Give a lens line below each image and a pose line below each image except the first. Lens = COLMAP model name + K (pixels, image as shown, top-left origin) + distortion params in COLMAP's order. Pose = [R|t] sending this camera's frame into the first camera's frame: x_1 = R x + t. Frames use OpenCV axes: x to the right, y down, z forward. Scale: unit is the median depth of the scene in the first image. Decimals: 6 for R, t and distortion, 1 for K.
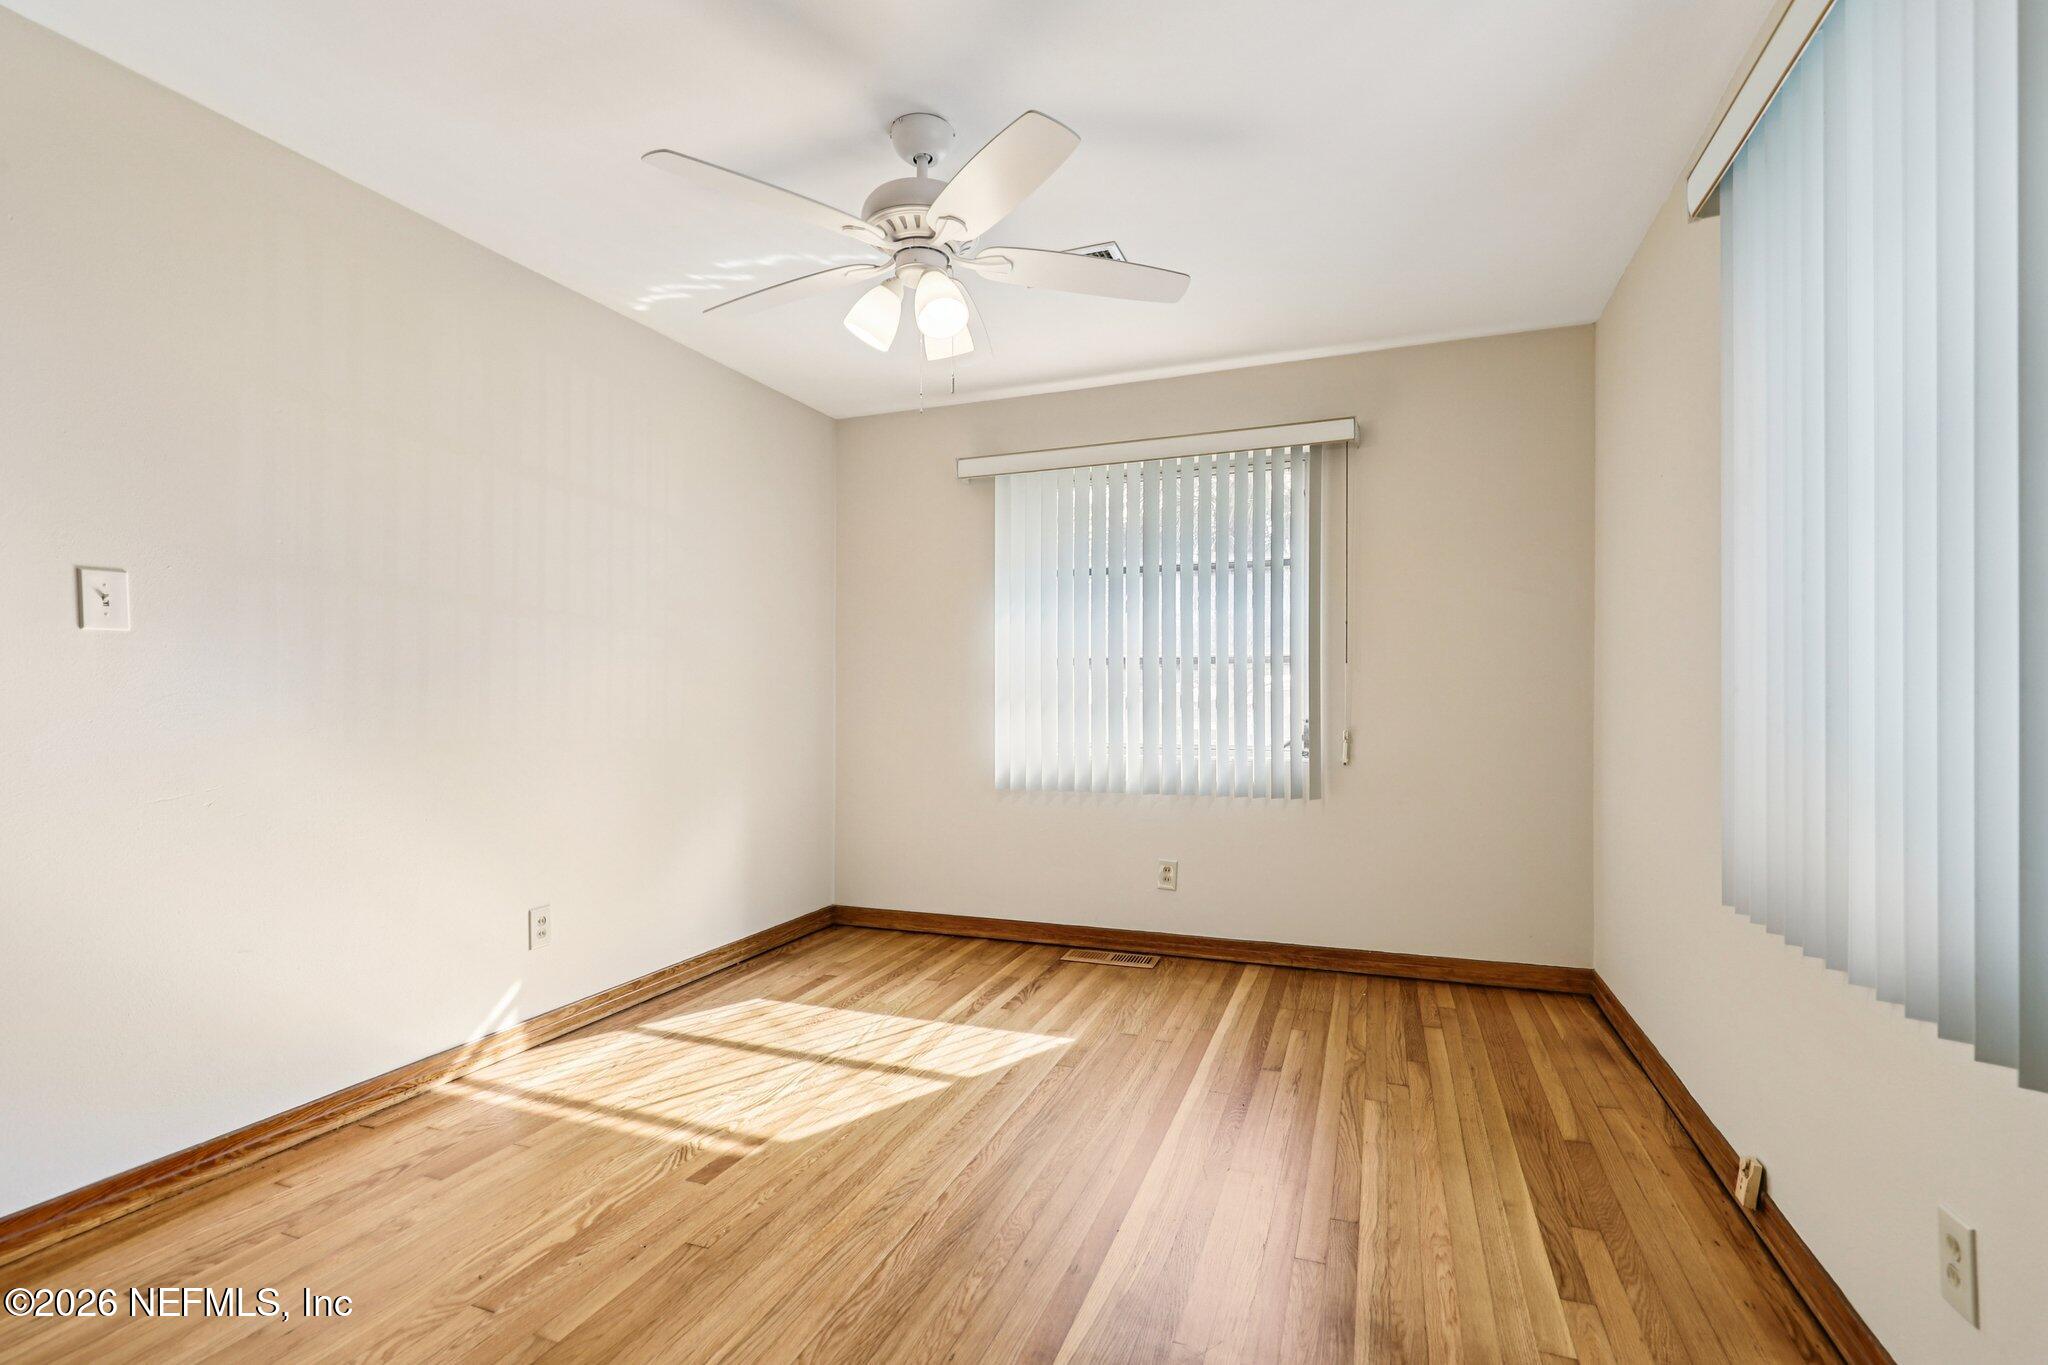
lens RADIAL K [[917.6, 0, 1028.0], [0, 917.6, 696.5], [0, 0, 1]] dist [-0.010548, 0.001300]
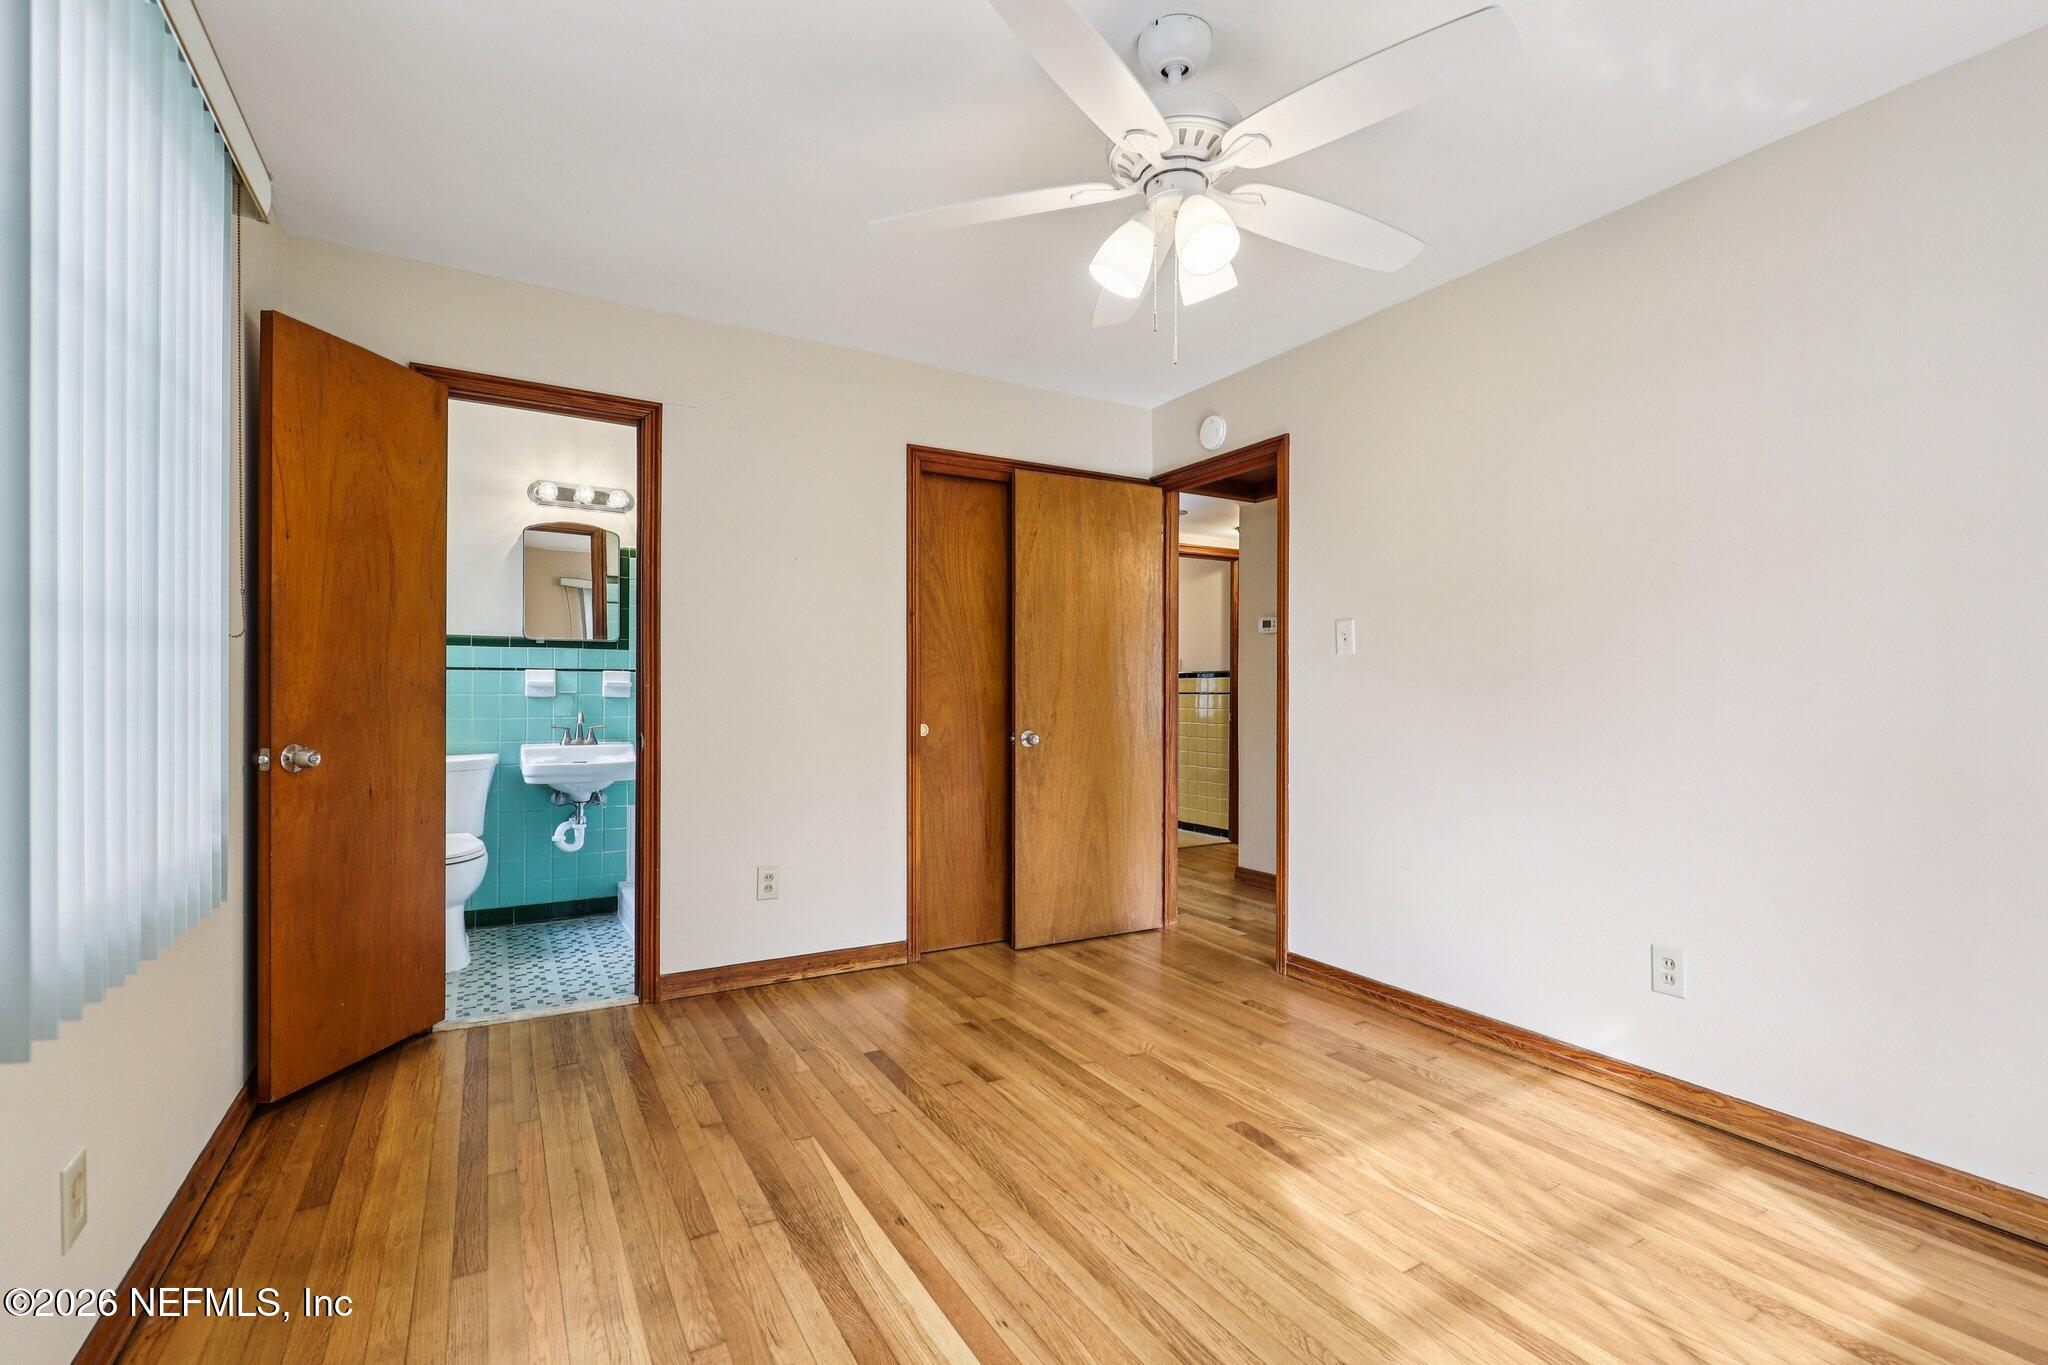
lens RADIAL K [[917.6, 0, 1026.8], [0, 917.6, 684.1], [0, 0, 1]] dist [-0.010548, 0.001300]
pose [[-0.632718, -0.007673, -0.774344, 0.519208], [0.000913, 0.999943, -0.010655, 0.002122], [0.774382, -0.007448, -0.632675, 1.170793]]
